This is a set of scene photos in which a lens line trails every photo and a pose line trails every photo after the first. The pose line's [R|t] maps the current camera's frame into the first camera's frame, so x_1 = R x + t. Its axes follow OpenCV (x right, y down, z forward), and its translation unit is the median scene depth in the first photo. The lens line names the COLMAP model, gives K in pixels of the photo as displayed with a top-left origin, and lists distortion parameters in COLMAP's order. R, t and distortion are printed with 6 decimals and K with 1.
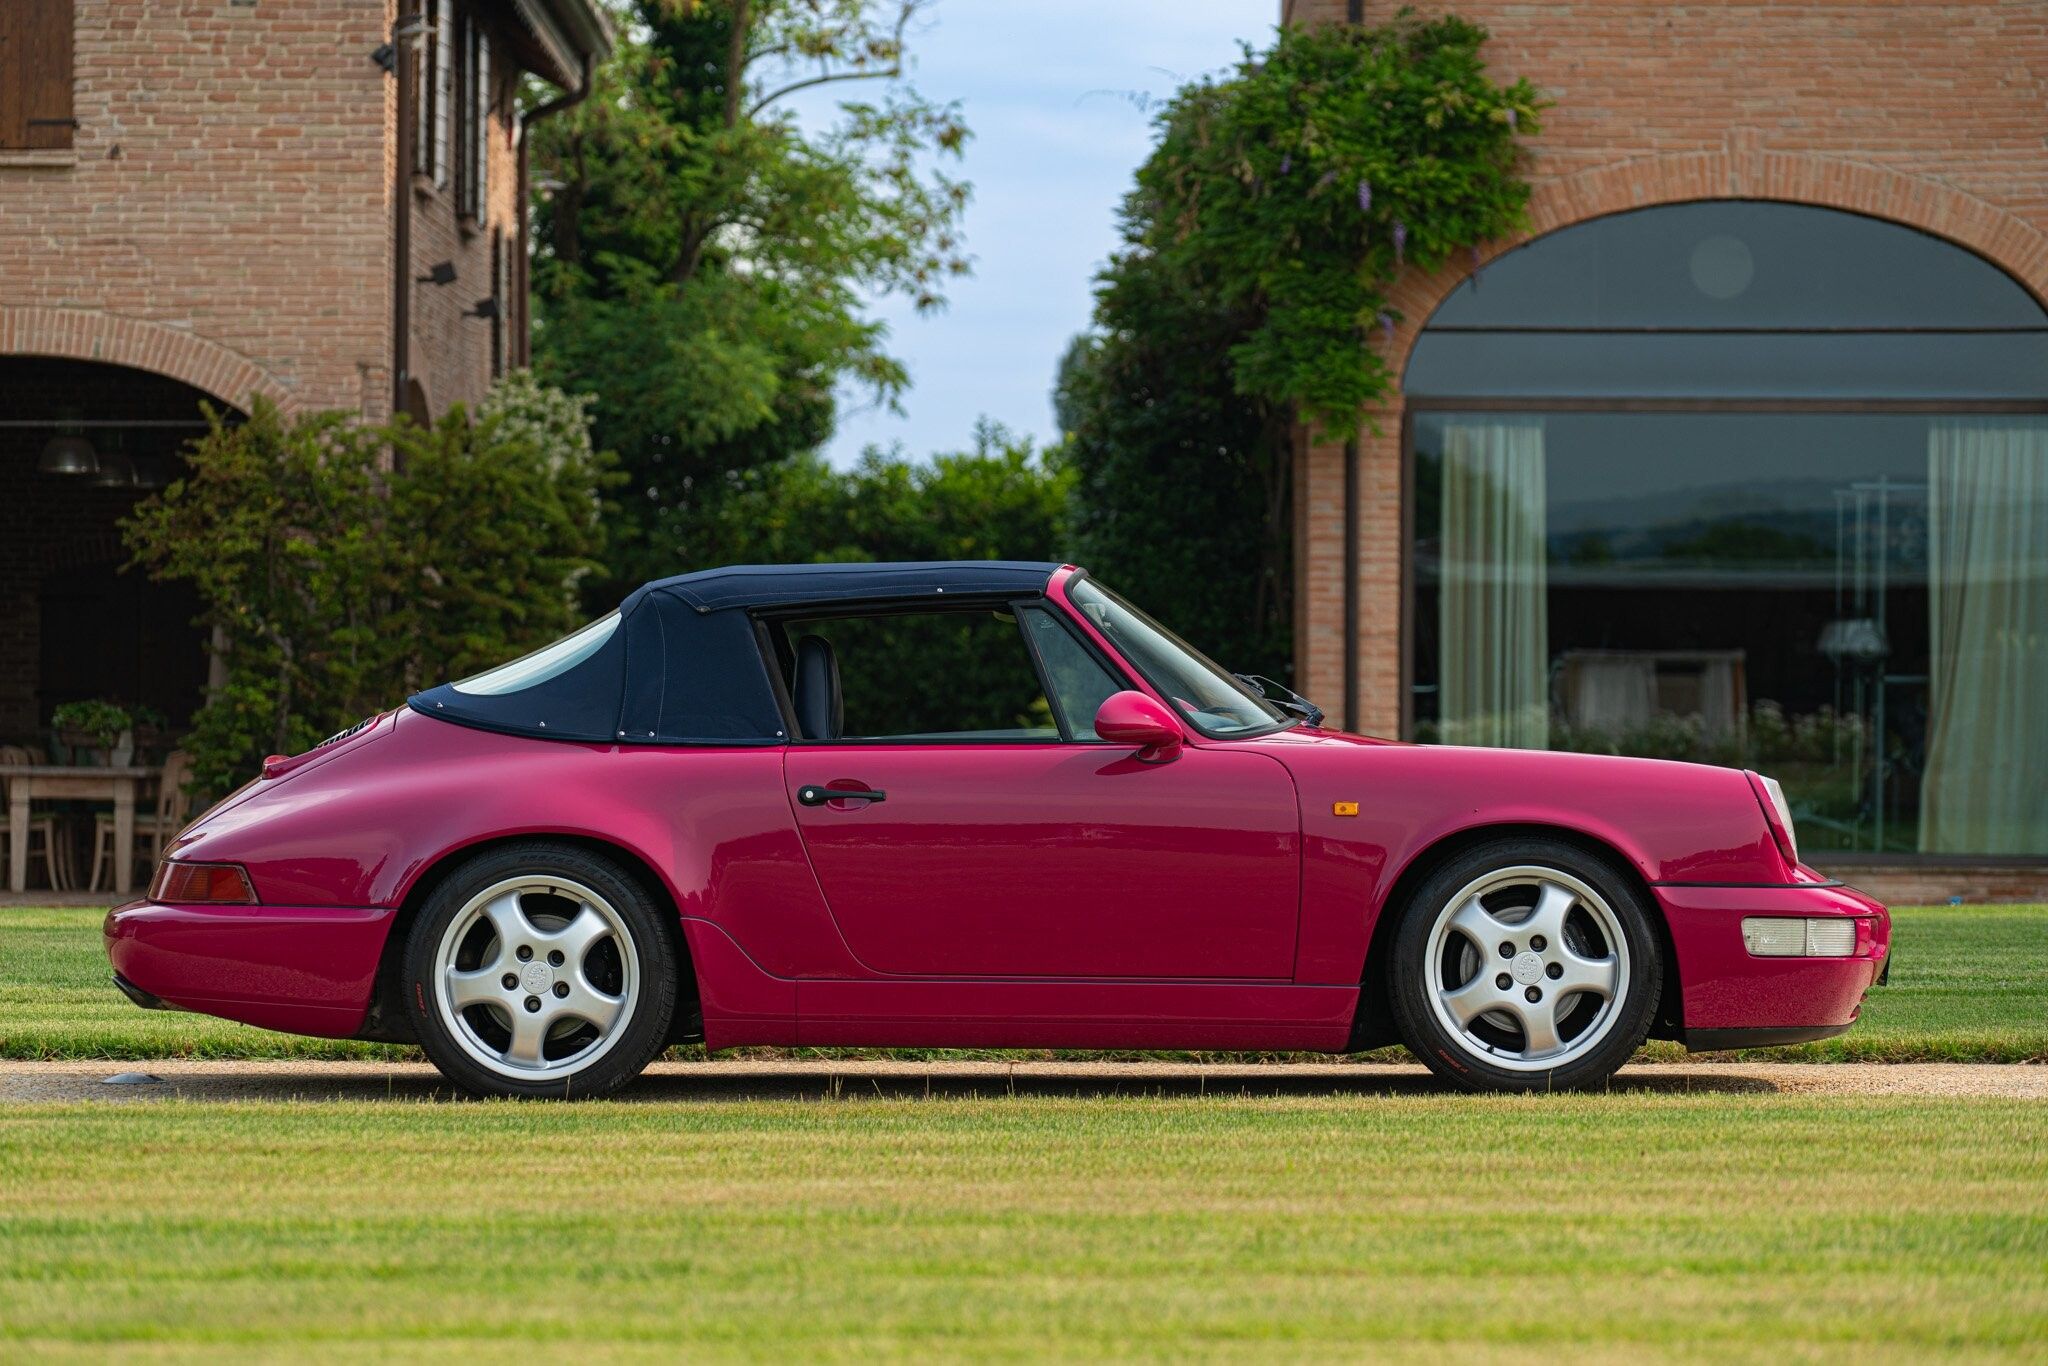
lens RADIAL K [[7677.3, 0, 1048.7], [0, 7677.3, 786.8], [0, 0, 1]] dist [0.076324, 2.614642]
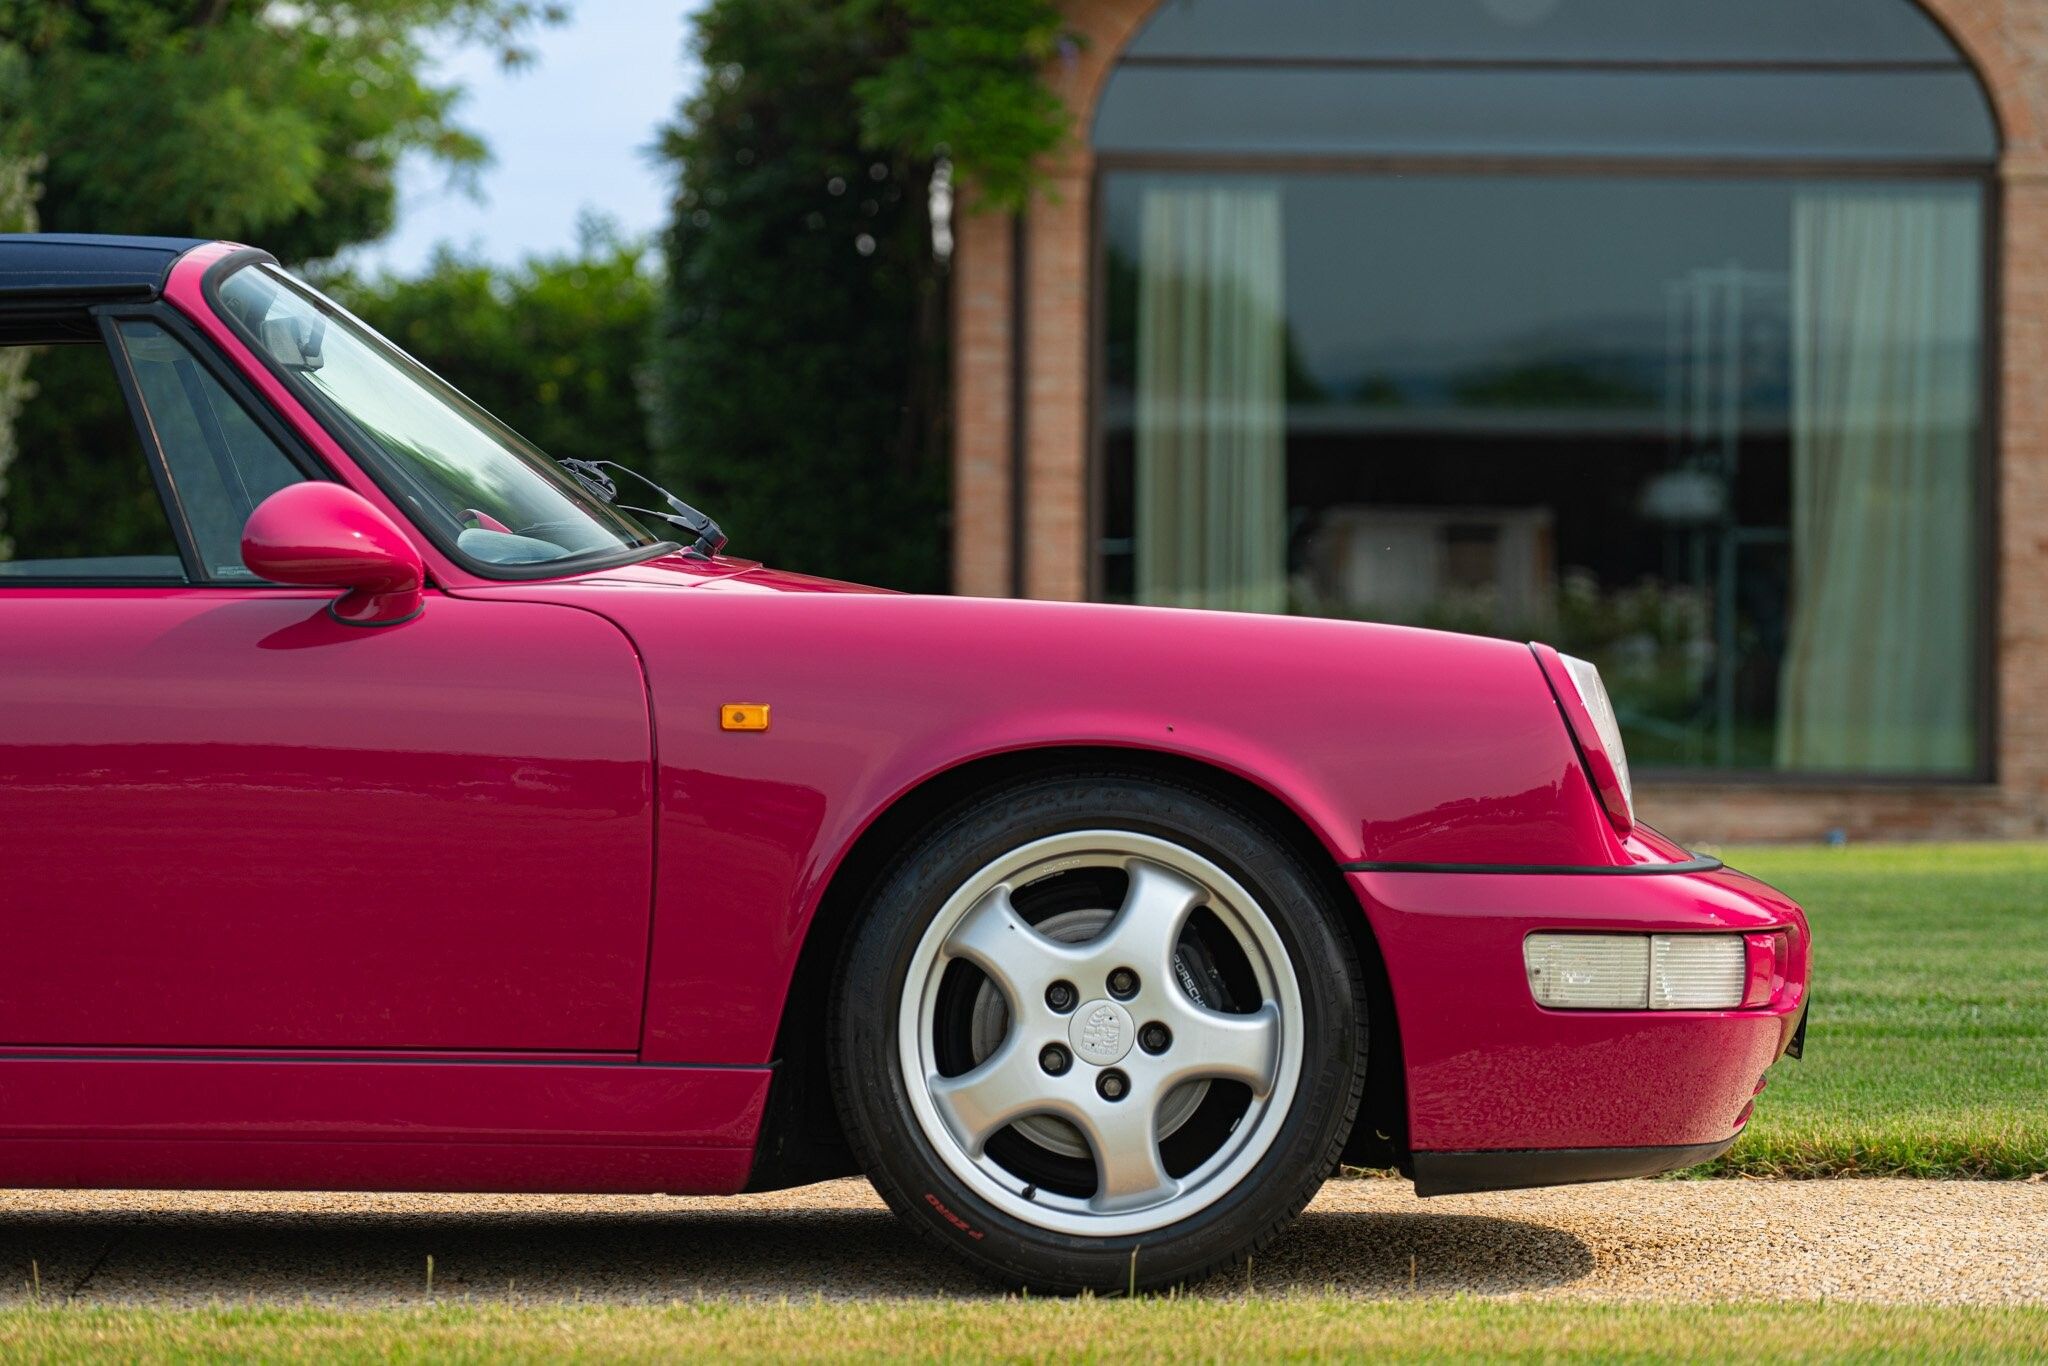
lens RADIAL K [[7657.4, 0, 1134.3], [0, 7657.4, 683.8], [0, 0, 1]] dist [0.111662, 1.768277]
pose [[0.999375, 0.003341, 0.035205, 0.025094], [-0.003361, 0.999994, 0.000518, 0.000184], [-0.035203, -0.000636, 0.999380, 0.266517]]
